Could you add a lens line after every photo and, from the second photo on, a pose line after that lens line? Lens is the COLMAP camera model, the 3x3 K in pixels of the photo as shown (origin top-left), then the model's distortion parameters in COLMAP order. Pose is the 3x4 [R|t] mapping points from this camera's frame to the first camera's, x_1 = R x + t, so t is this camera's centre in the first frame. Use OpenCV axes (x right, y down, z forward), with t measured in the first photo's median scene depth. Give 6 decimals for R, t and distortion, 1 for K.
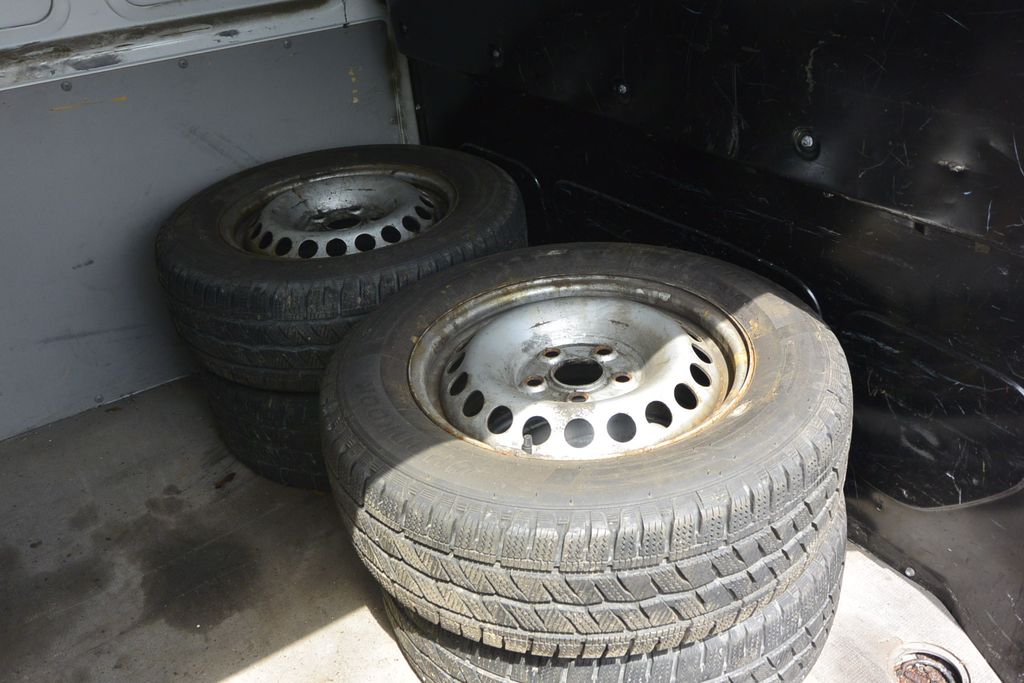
lens RADIAL K [[894.7, 0, 512.7], [0, 894.7, 341.6], [0, 0, 1]] dist [-0.040952, 0.041271]
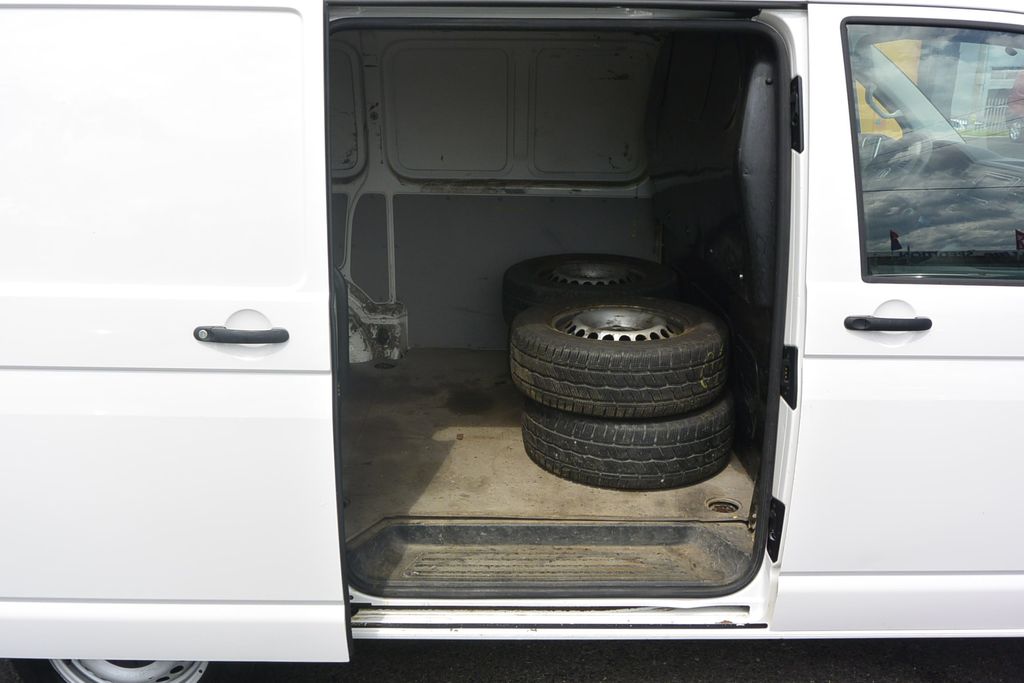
lens RADIAL K [[894.7, 0, 511.7], [0, 894.7, 341.5], [0, 0, 1]] dist [-0.040952, 0.041271]
pose [[0.832502, 0.233455, -0.502433, 0.760223], [-0.338563, 0.932221, -0.127823, 0.336673], [0.438538, 0.276518, 0.855115, -0.846218]]
